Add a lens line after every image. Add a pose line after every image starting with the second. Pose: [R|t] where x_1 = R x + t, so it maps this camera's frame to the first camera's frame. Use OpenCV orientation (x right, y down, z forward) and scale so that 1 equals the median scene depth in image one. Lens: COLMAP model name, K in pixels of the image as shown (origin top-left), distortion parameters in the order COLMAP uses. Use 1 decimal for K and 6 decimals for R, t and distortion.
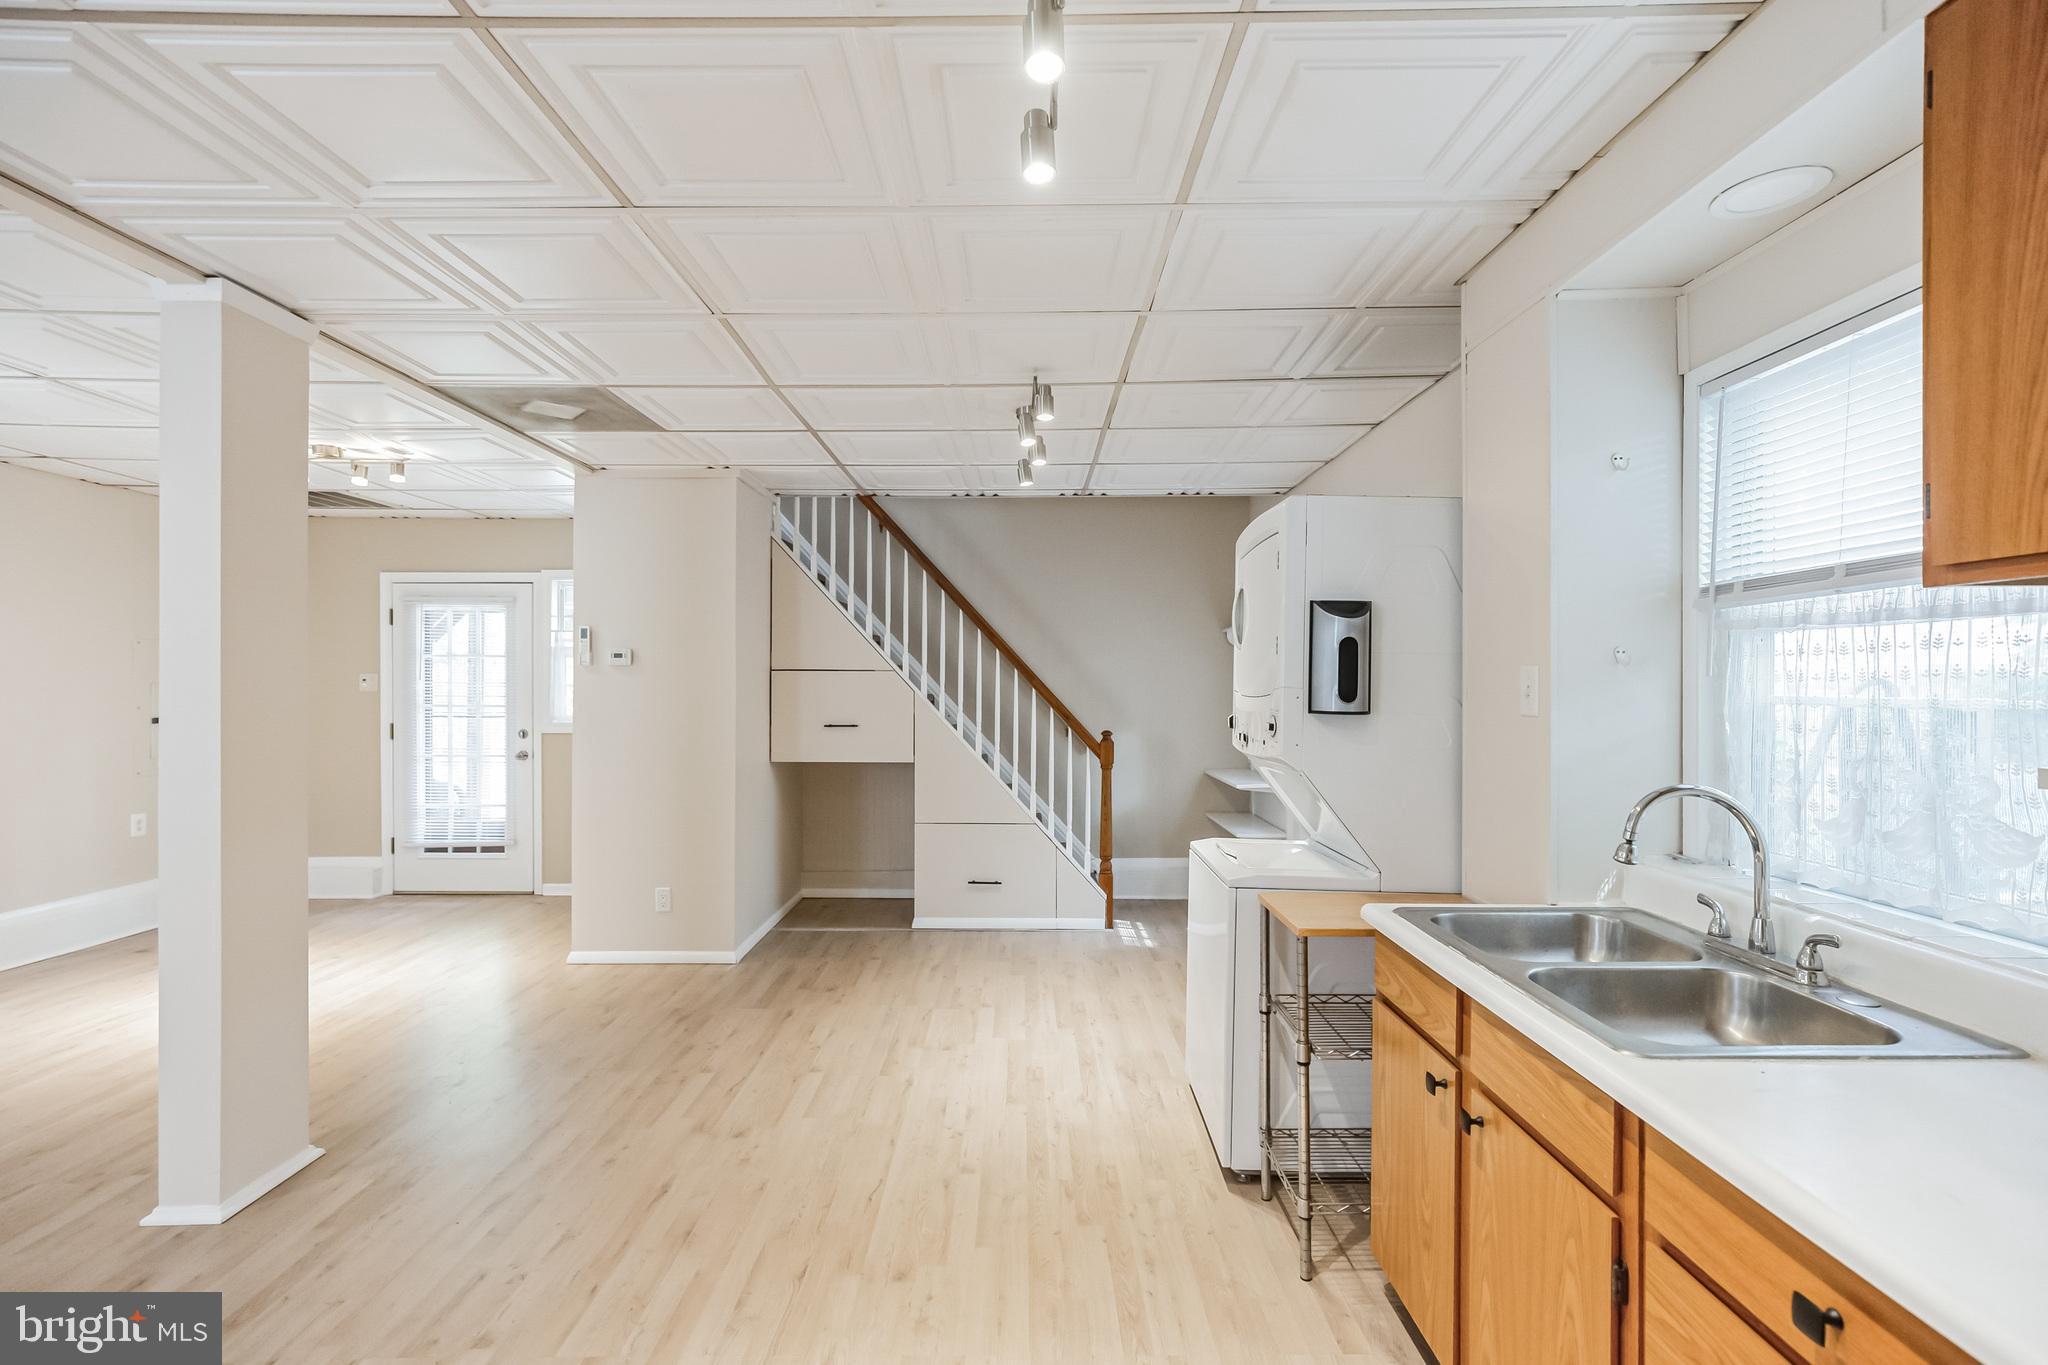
lens RADIAL K [[939.4, 0, 1034.0], [0, 939.4, 689.4], [0, 0, 1]] dist [-0.000083, 0.000600]
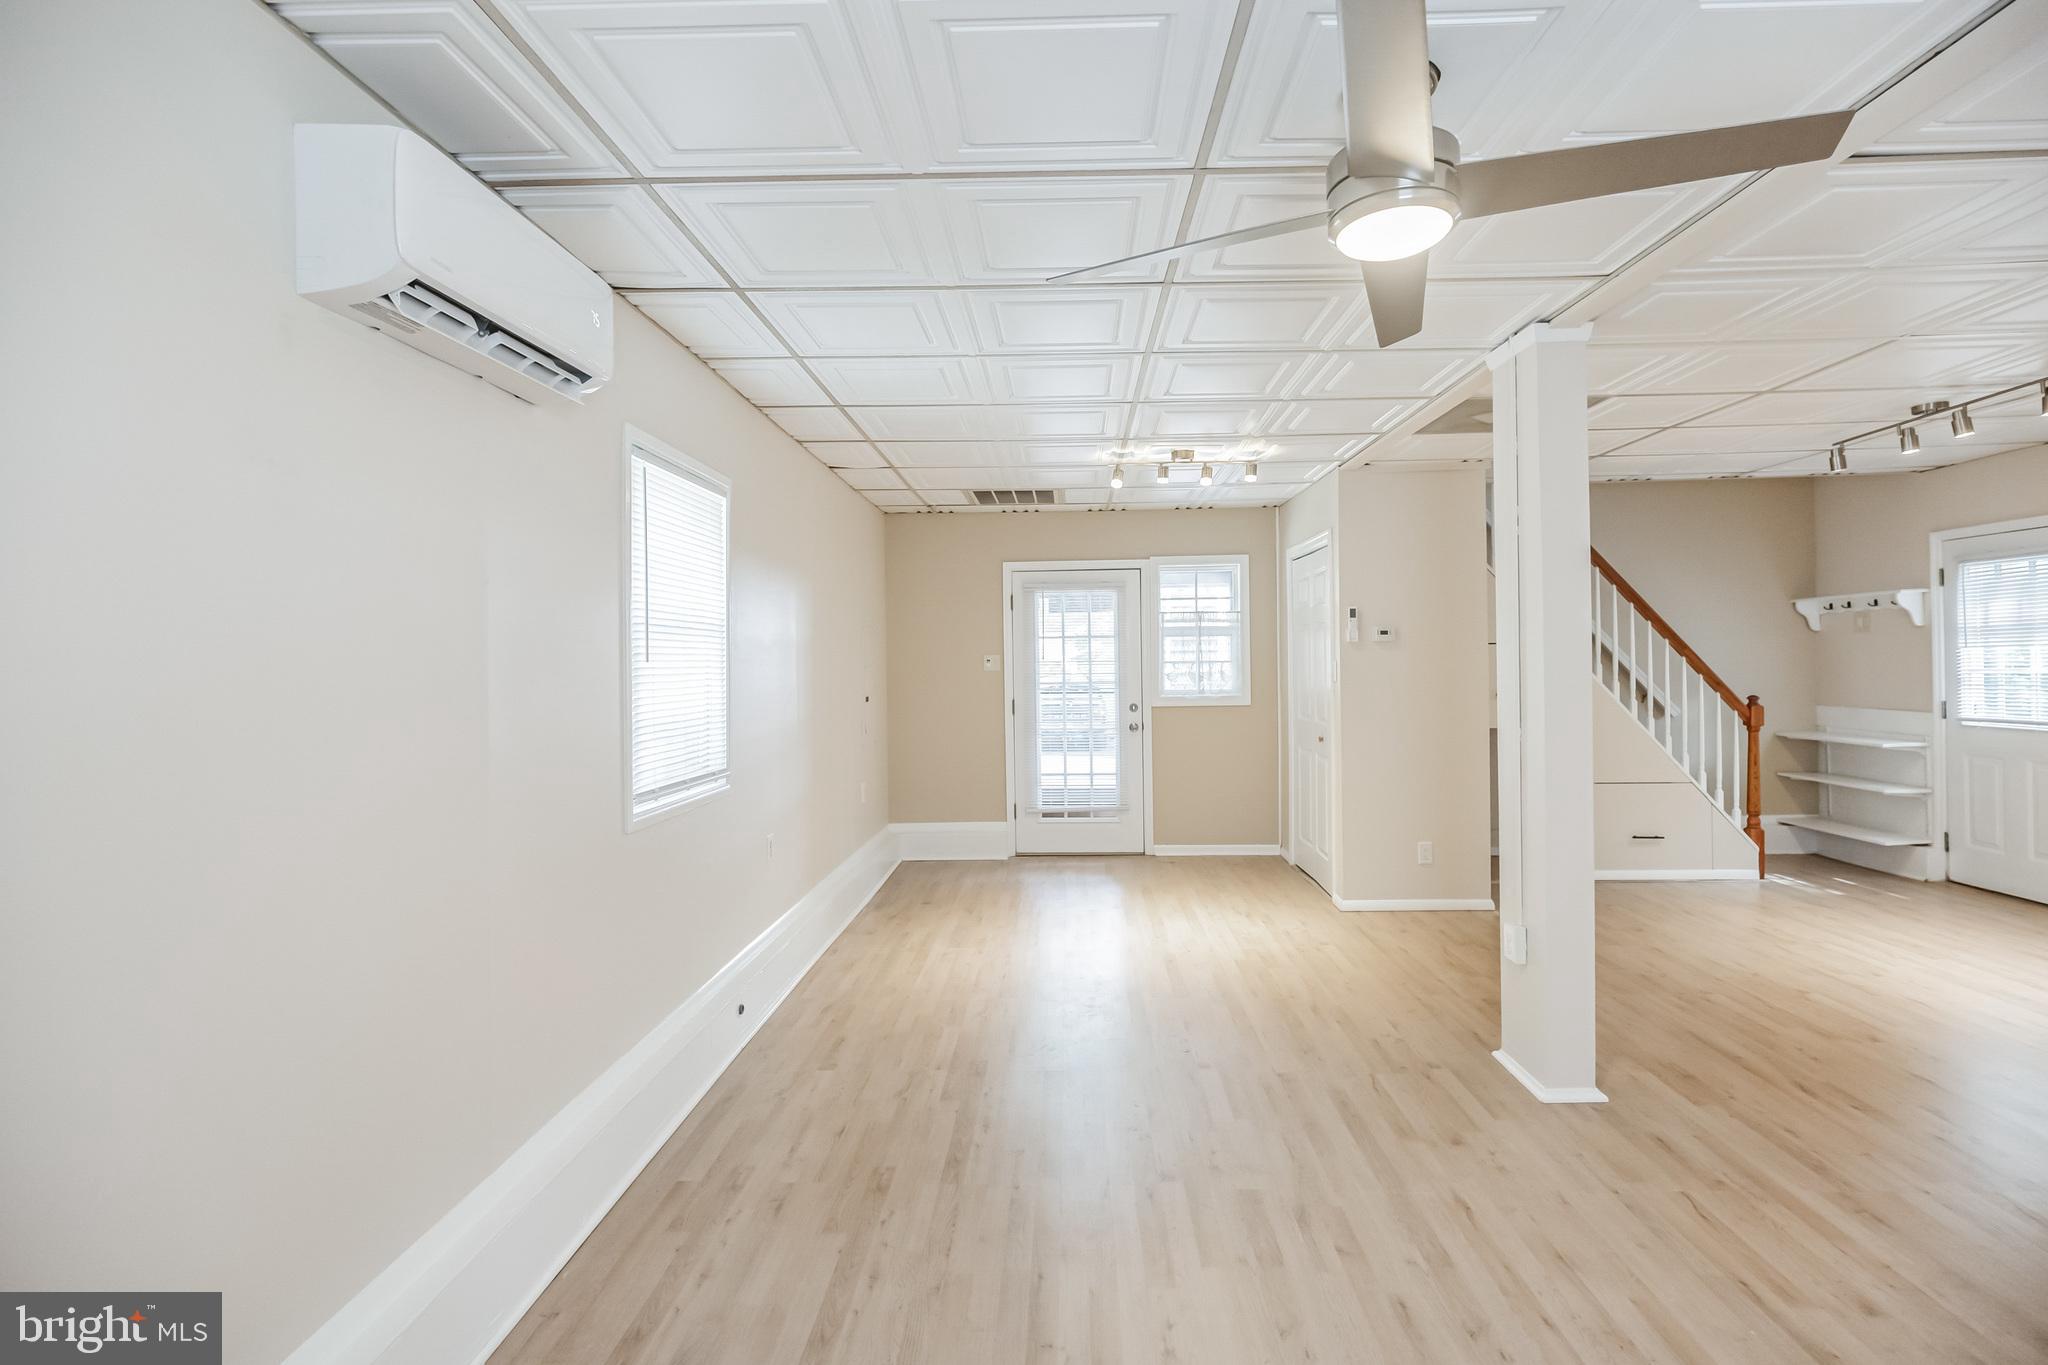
lens RADIAL K [[942.7, 0, 1048.5], [0, 942.7, 660.0], [0, 0, 1]] dist [0.001102, 0.000333]
pose [[0.999154, -0.016347, -0.037726, -1.093760], [0.016058, 0.999839, -0.007946, -0.001162], [0.037850, 0.007334, 0.999257, -0.174267]]
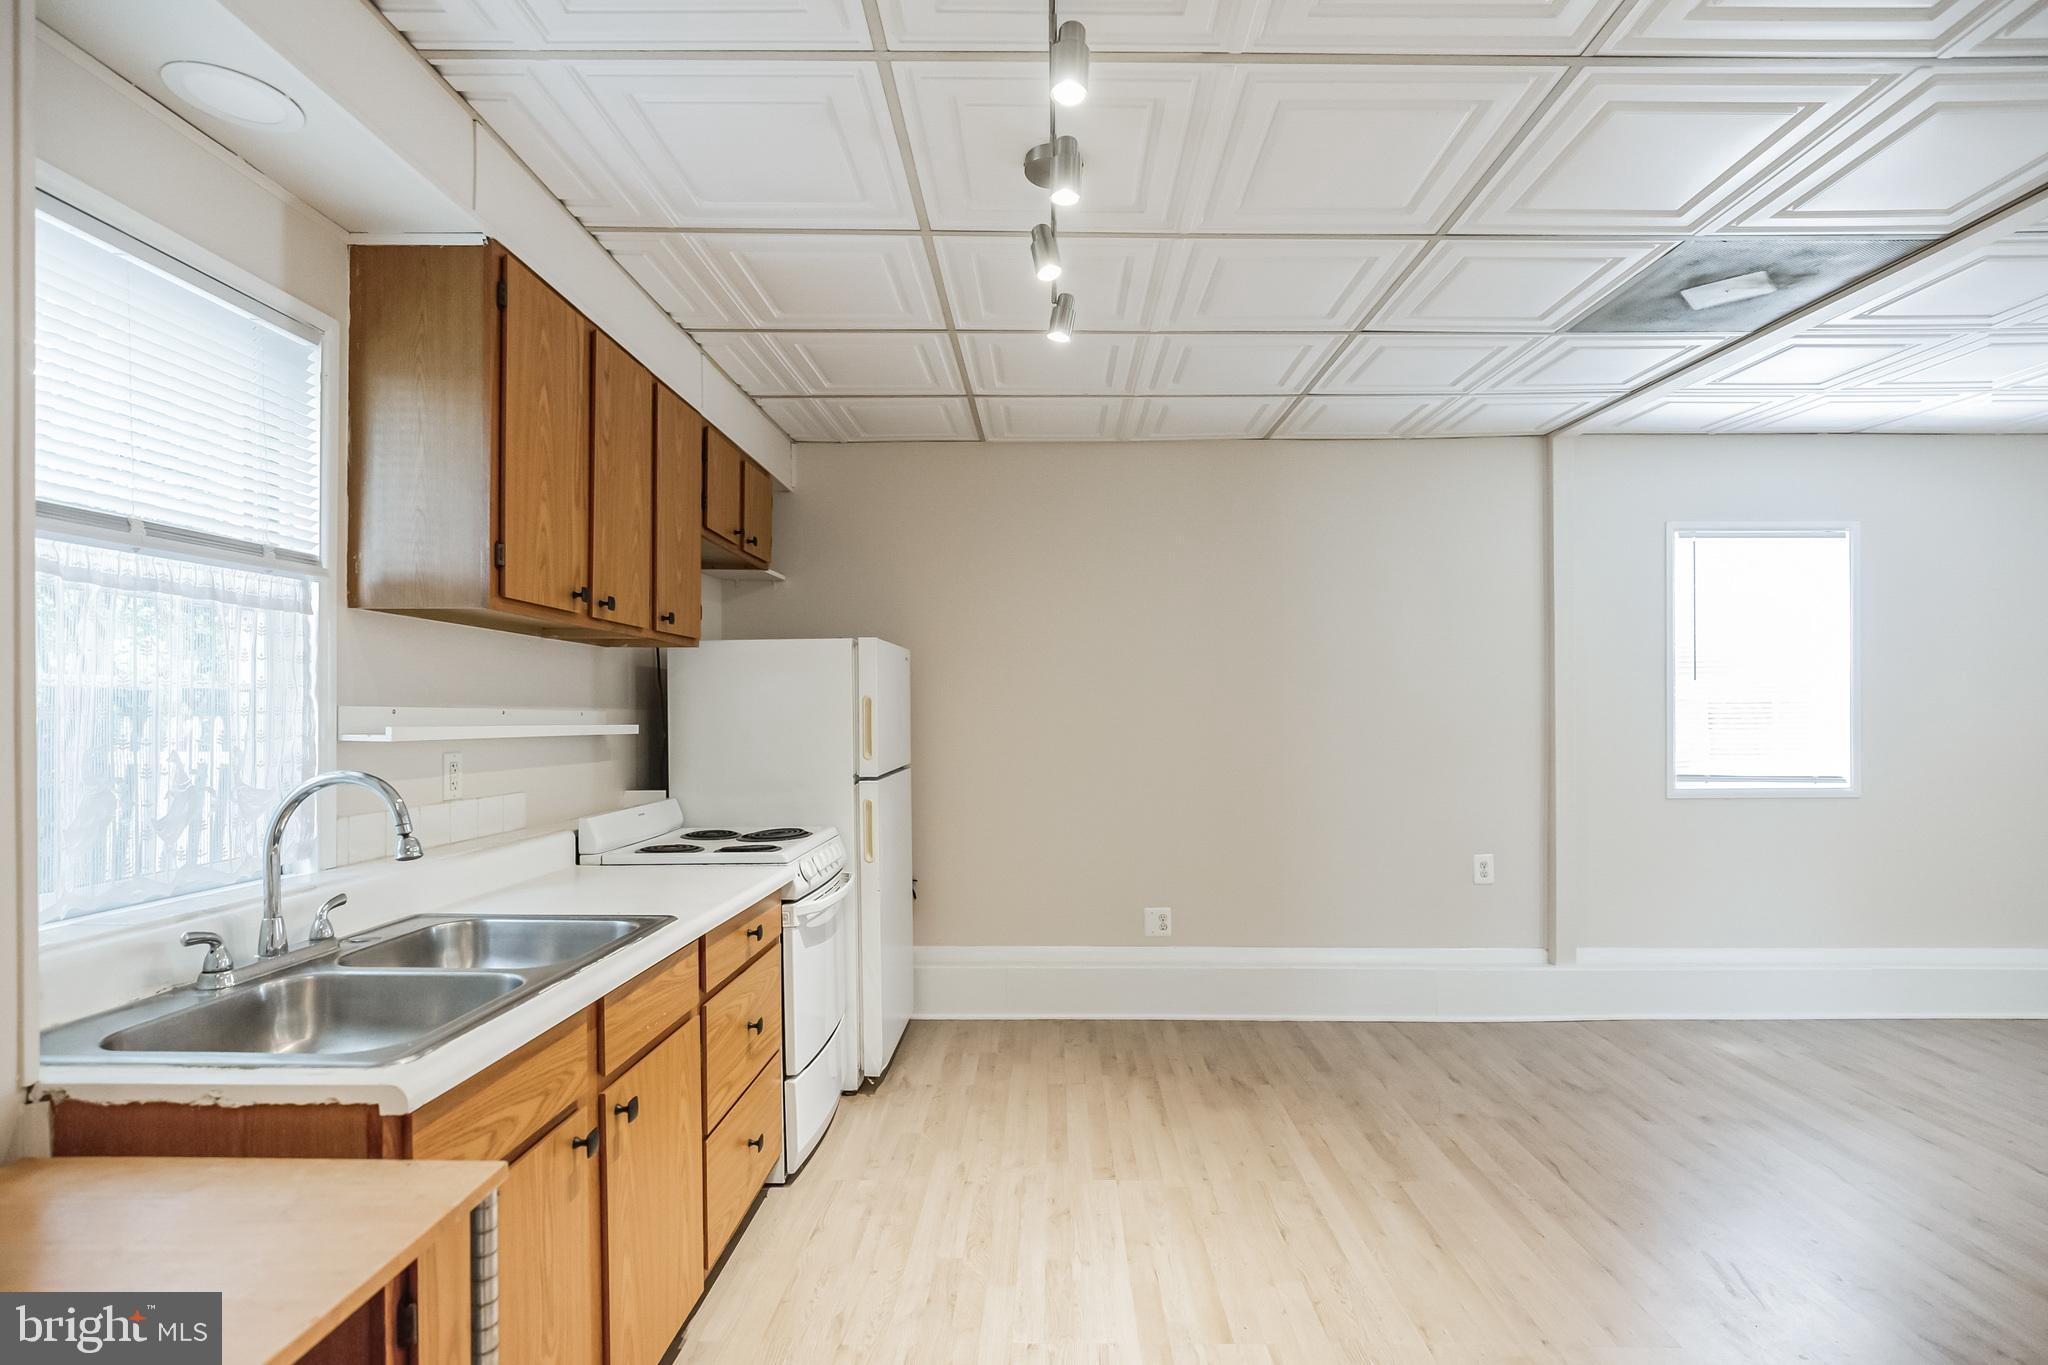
lens RADIAL K [[946.5, 0, 1034.4], [0, 946.5, 718.3], [0, 0, 1]] dist [-0.014943, 0.000219]
pose [[-0.999491, 0.002209, 0.031819, 0.005191], [0.002523, 0.999948, 0.009831, 0.021970], [-0.031795, 0.009906, -0.999445, 0.937436]]
